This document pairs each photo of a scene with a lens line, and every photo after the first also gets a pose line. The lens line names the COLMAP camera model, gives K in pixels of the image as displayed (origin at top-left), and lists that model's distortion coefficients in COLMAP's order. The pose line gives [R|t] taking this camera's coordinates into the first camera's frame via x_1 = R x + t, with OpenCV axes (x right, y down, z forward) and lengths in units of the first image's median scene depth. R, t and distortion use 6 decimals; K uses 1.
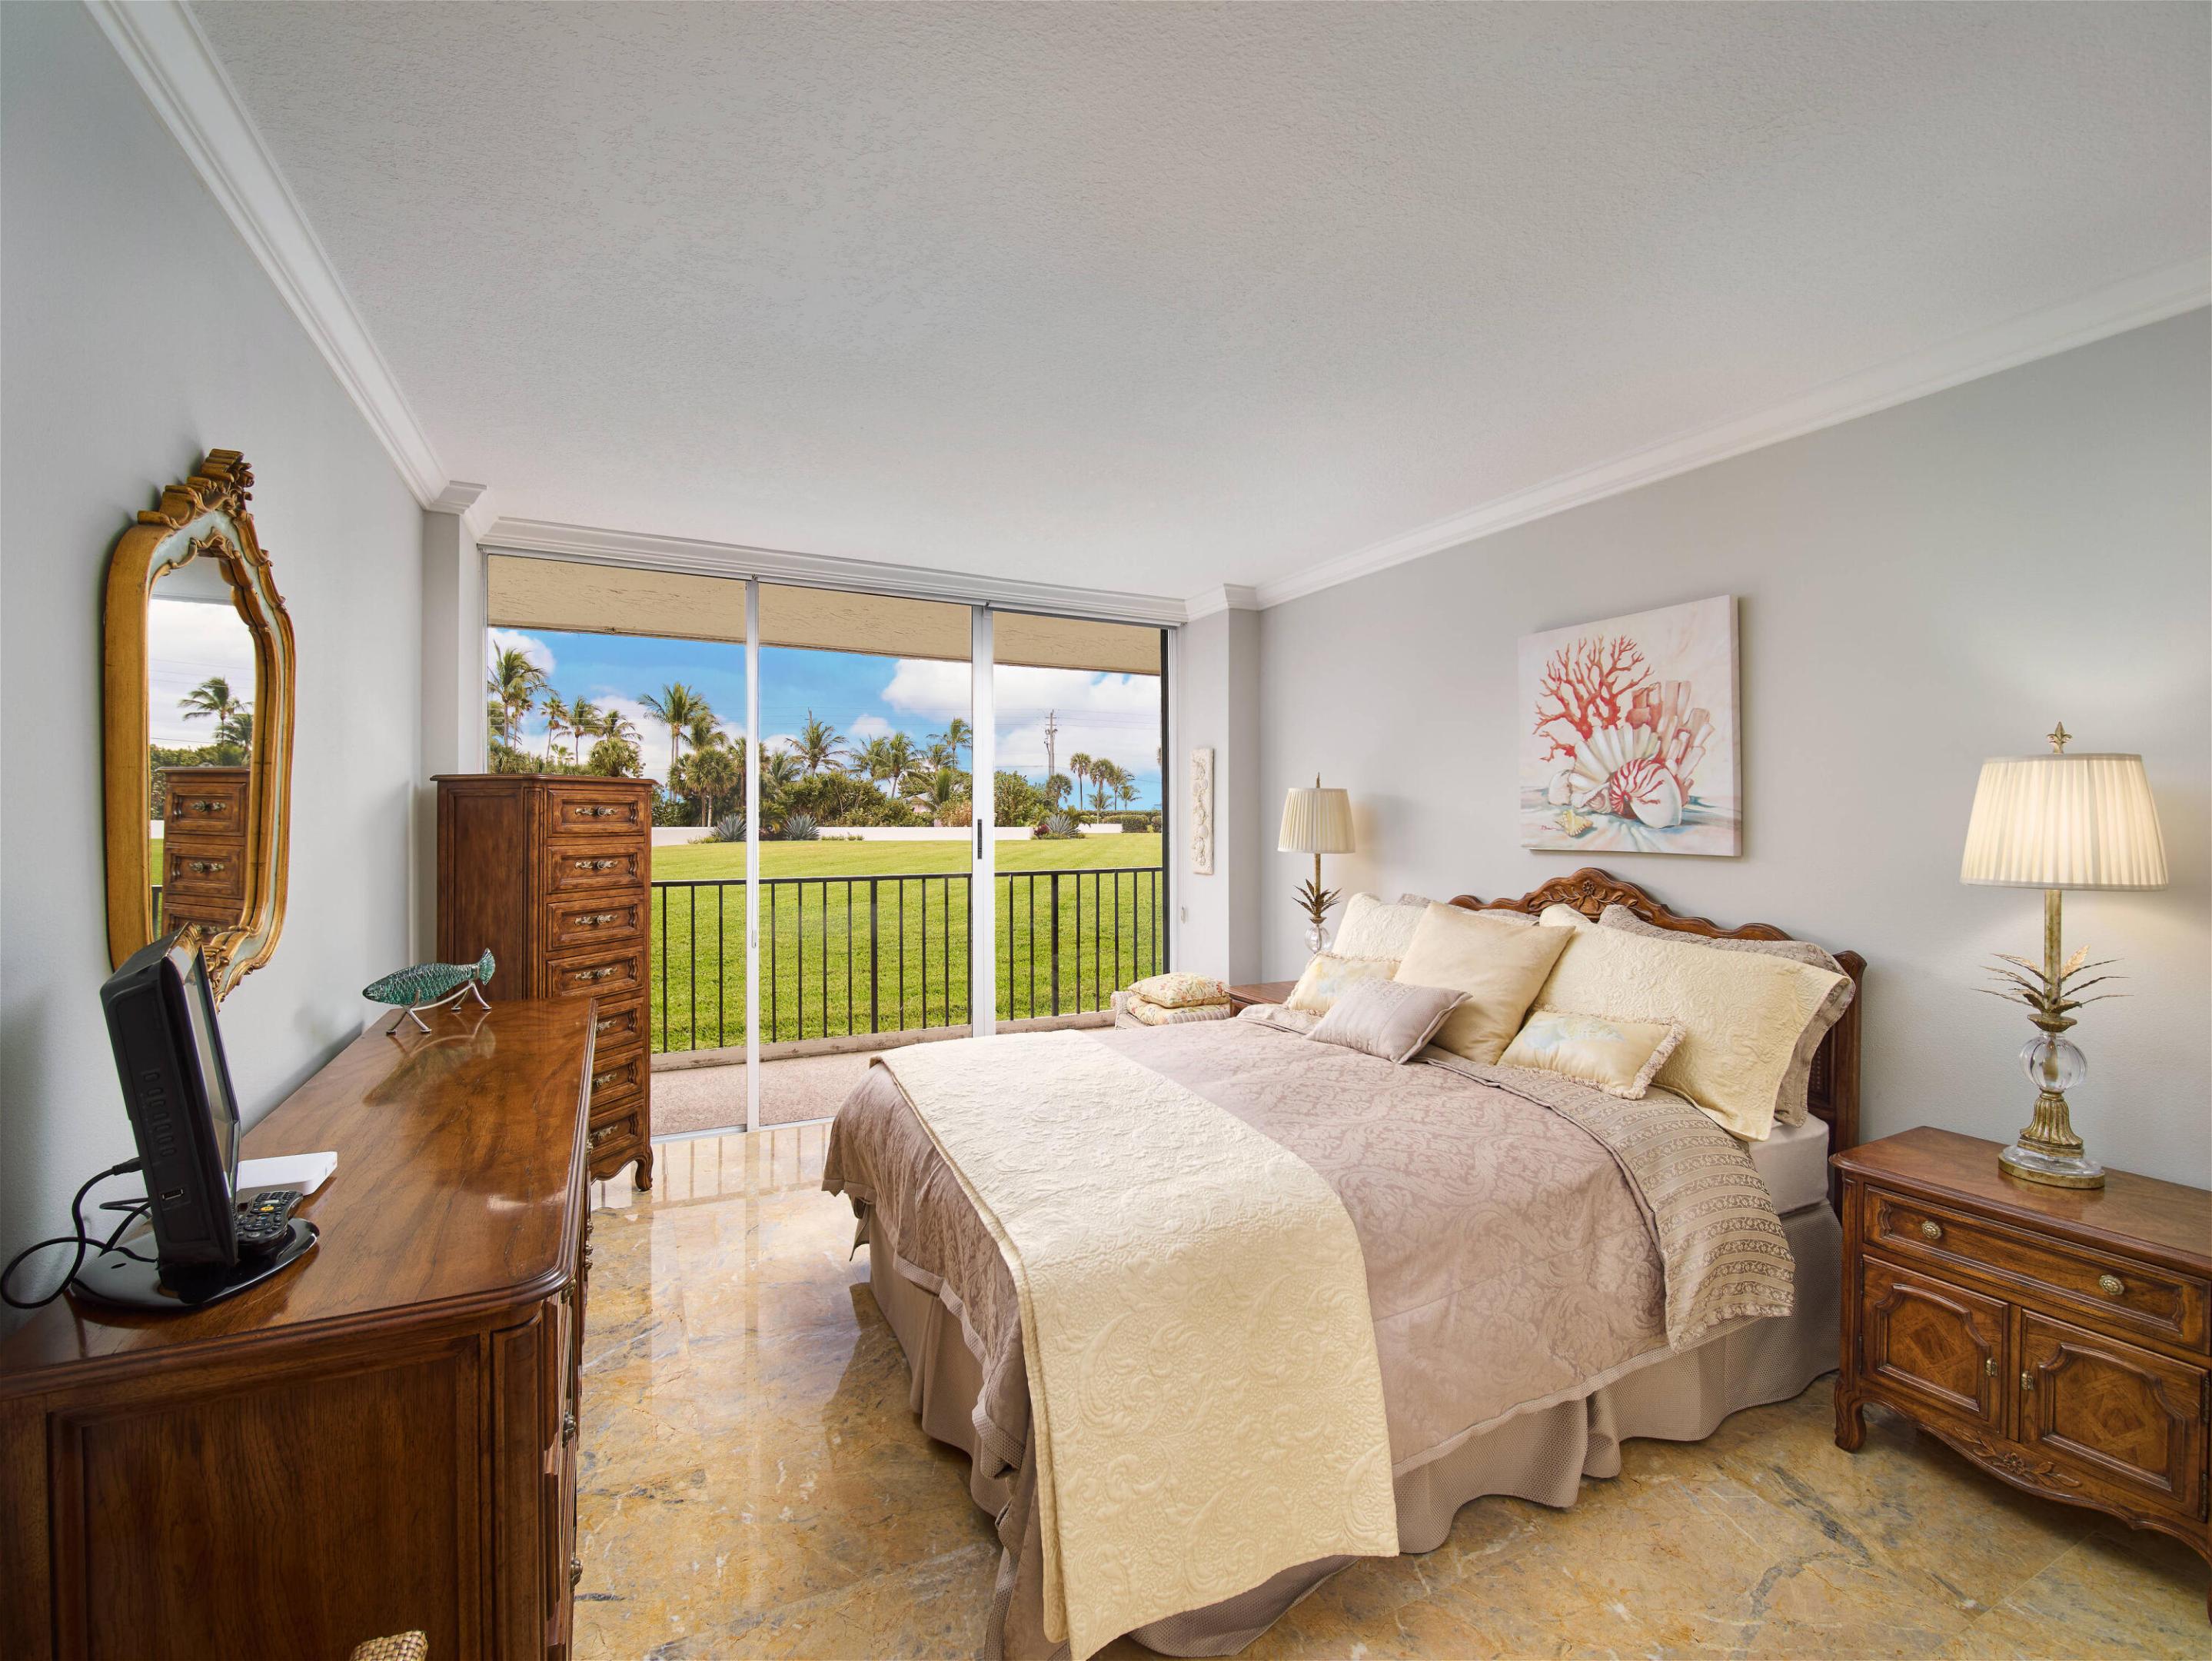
lens RADIAL K [[959.7, 0, 1106.0], [0, 959.7, 830.5], [0, 0, 1]] dist [0.001461, 0.000086]
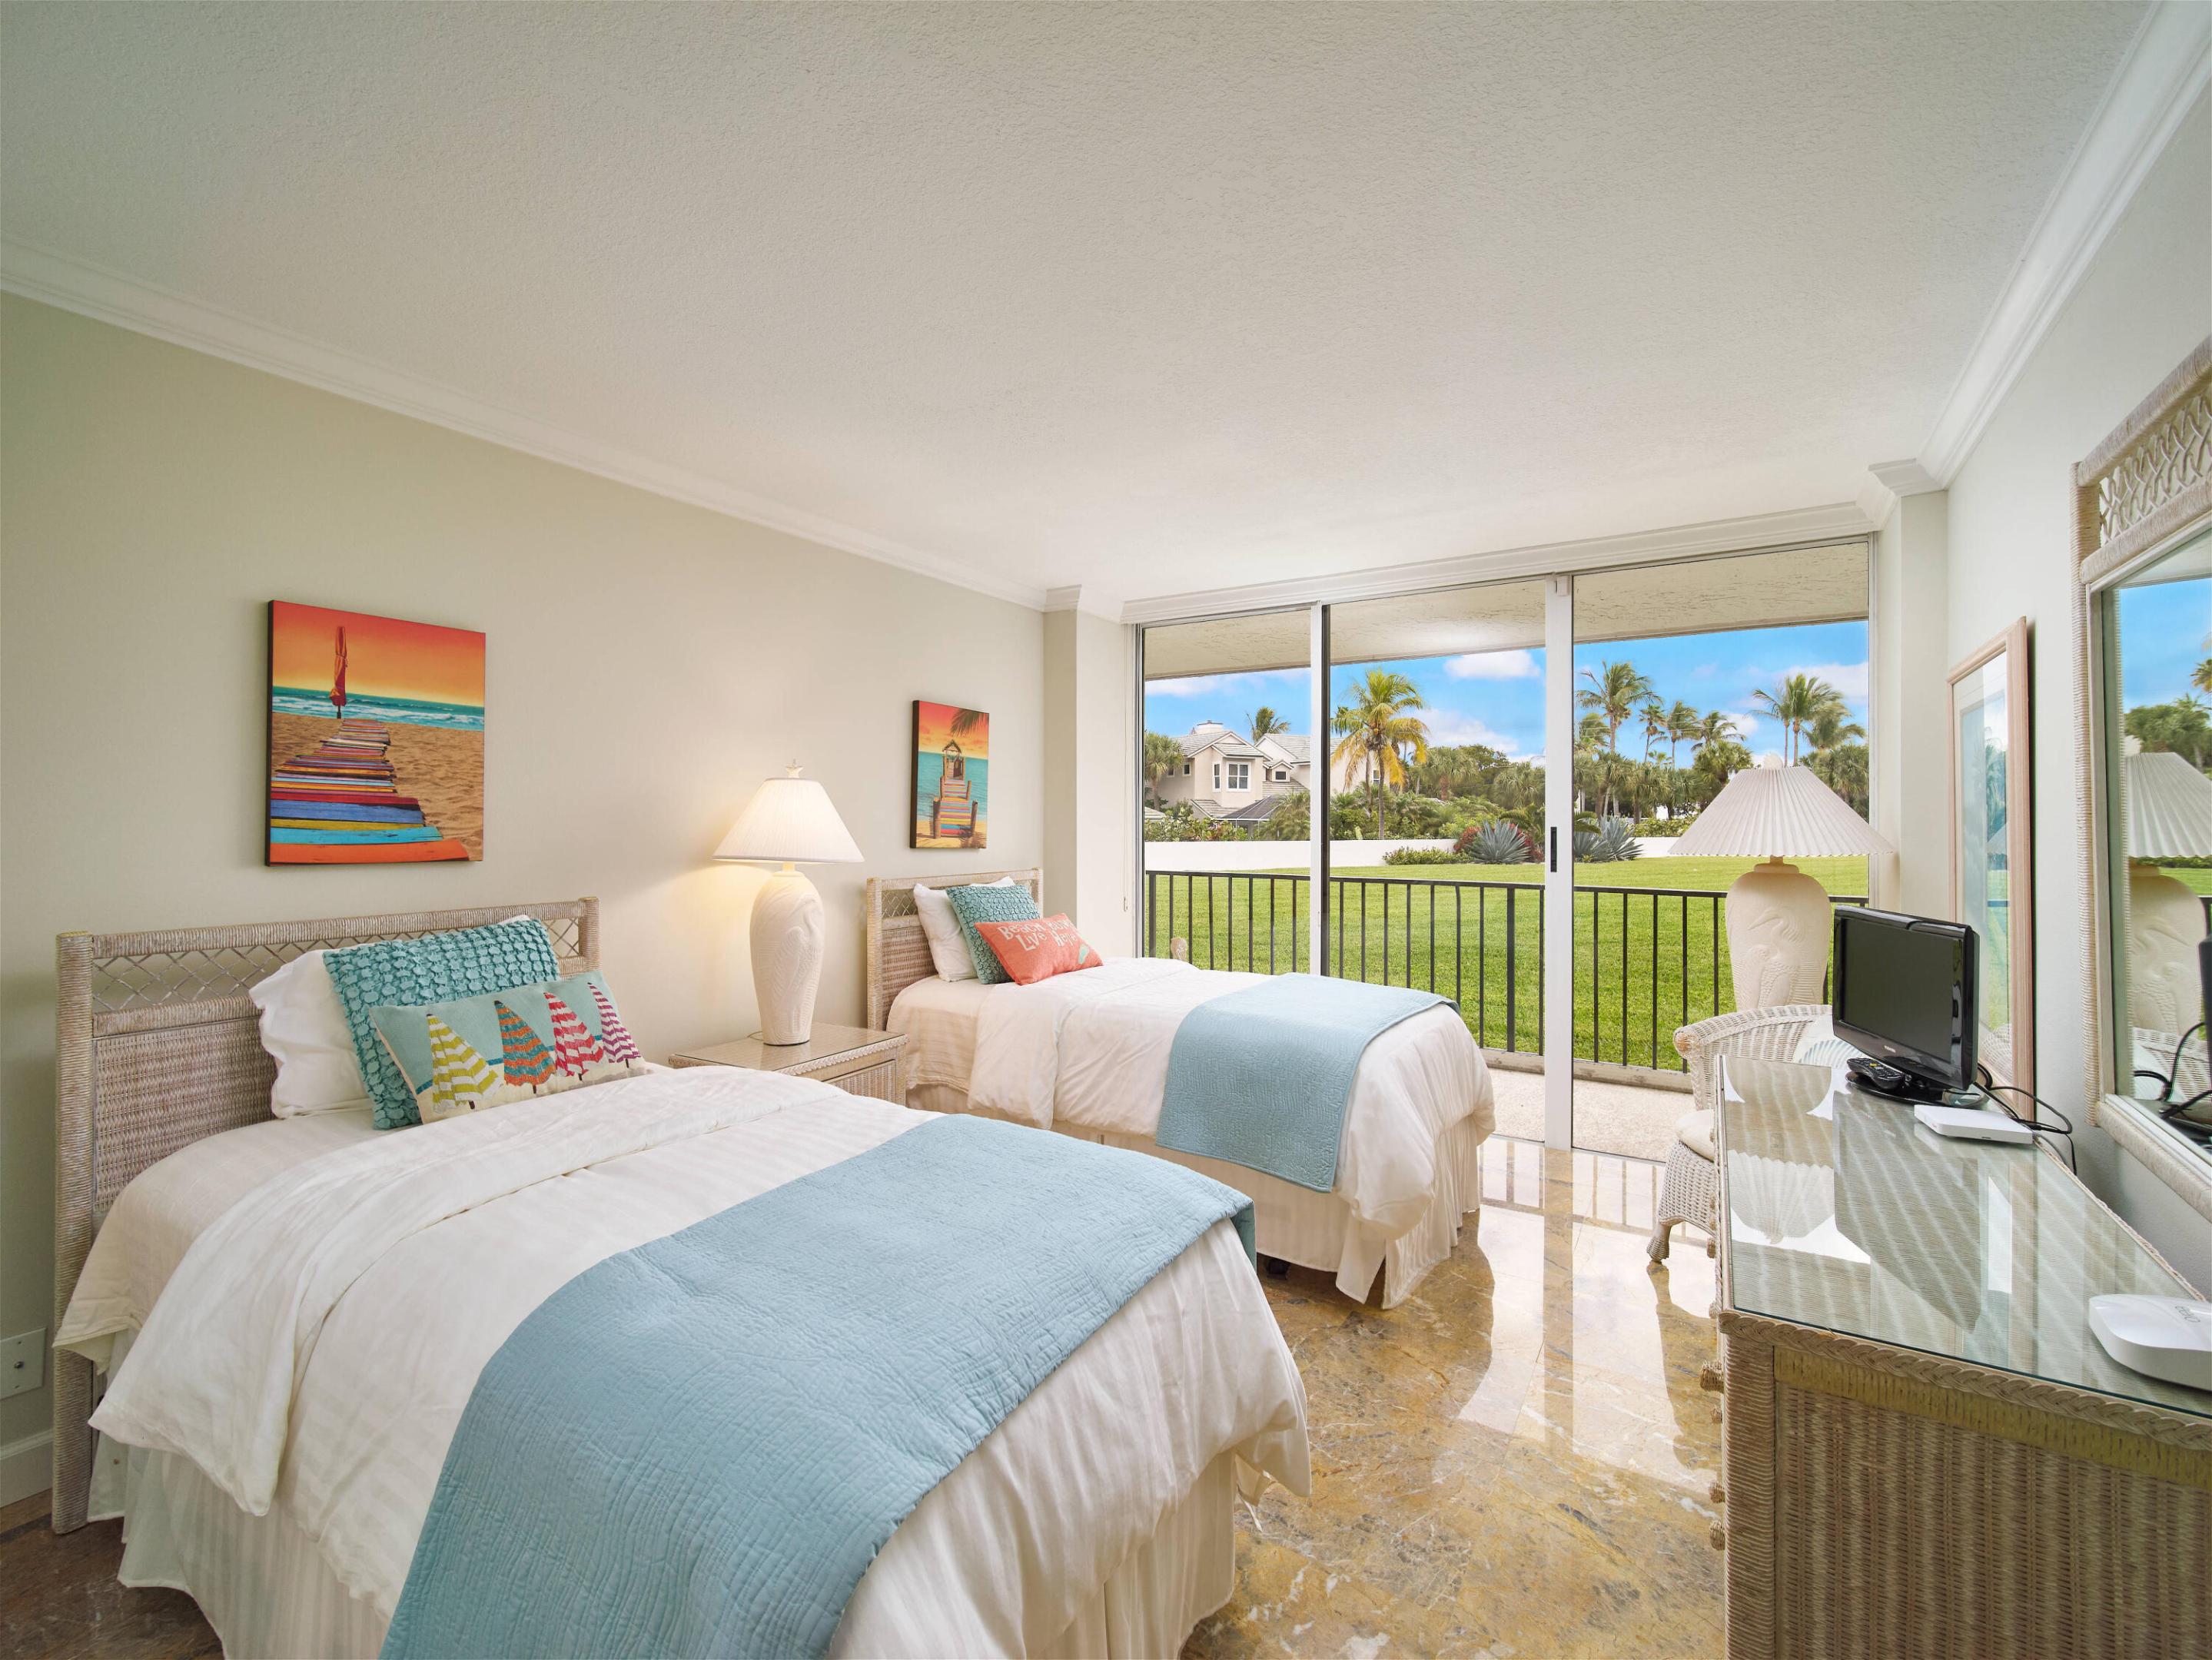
lens RADIAL K [[959.6, 0, 1106.0], [0, 959.6, 830.0], [0, 0, 1]] dist [0.001461, 0.000086]
pose [[0.502172, 0.010625, -0.864703, 0.449956], [-0.016587, 0.999859, 0.002654, -0.003103], [0.864609, 0.013010, 0.502277, 0.201415]]
